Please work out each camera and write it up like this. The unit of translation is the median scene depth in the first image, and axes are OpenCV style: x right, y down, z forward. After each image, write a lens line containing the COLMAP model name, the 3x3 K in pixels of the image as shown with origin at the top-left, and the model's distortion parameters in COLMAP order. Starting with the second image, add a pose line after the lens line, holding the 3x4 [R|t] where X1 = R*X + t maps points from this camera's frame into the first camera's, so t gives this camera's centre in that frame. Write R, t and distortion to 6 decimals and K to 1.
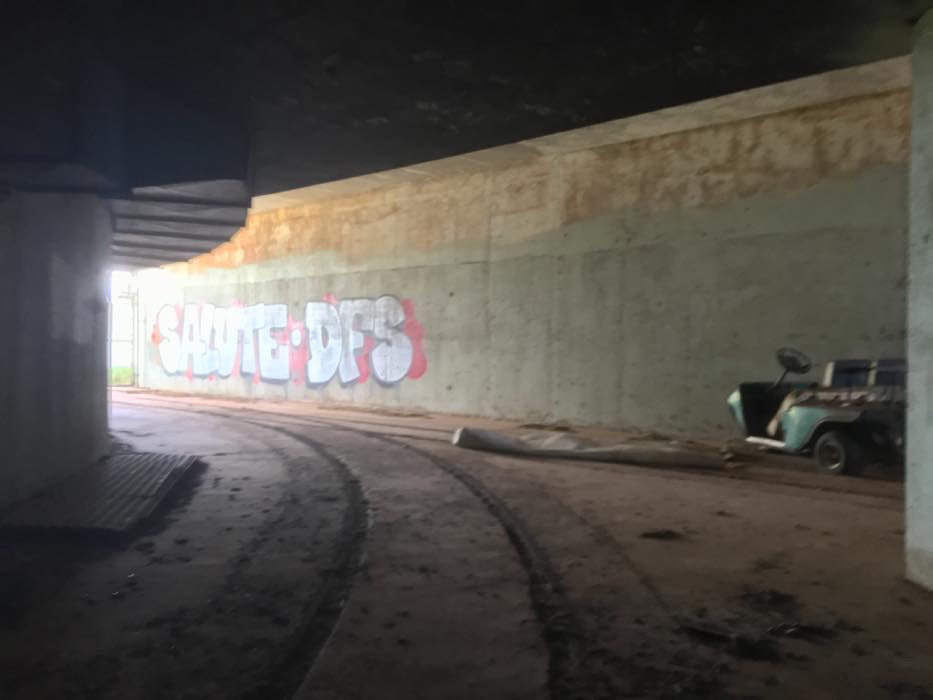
lens RADIAL K [[780.4, 0, 466.5], [0, 780.4, 350.0], [0, 0, 1]] dist [0.055570, -0.094388]
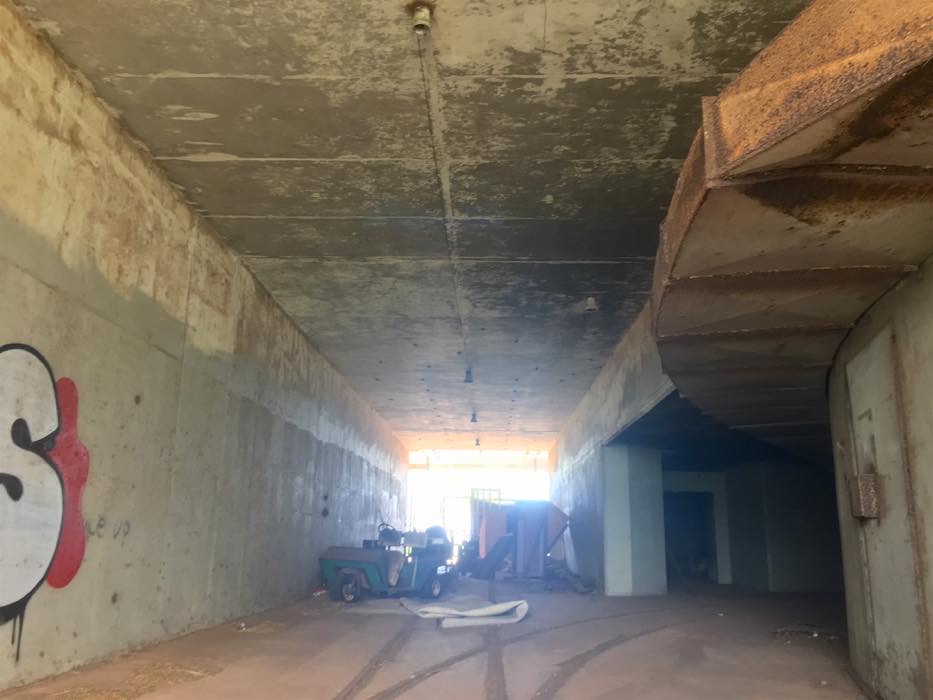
lens RADIAL K [[780.4, 0, 466.5], [0, 780.4, 350.0], [0, 0, 1]] dist [0.055570, -0.094388]
pose [[-0.645184, 0.143835, 0.750366, -0.490695], [-0.048199, 0.972501, -0.227858, 0.000959], [-0.762506, -0.183177, -0.620509, 1.068313]]
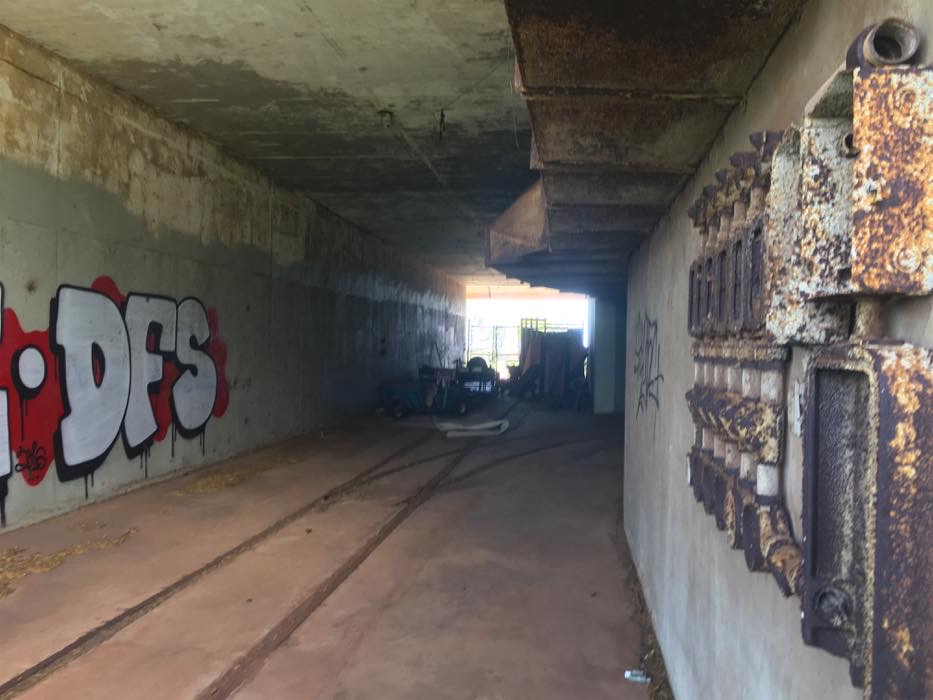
lens RADIAL K [[780.4, 0, 466.5], [0, 780.4, 350.0], [0, 0, 1]] dist [0.055570, -0.094388]
pose [[-0.557465, -0.041435, 0.829166, -0.779704], [-0.049307, 0.998643, 0.016755, -0.049026], [-0.828735, -0.031543, -0.558752, 1.176240]]
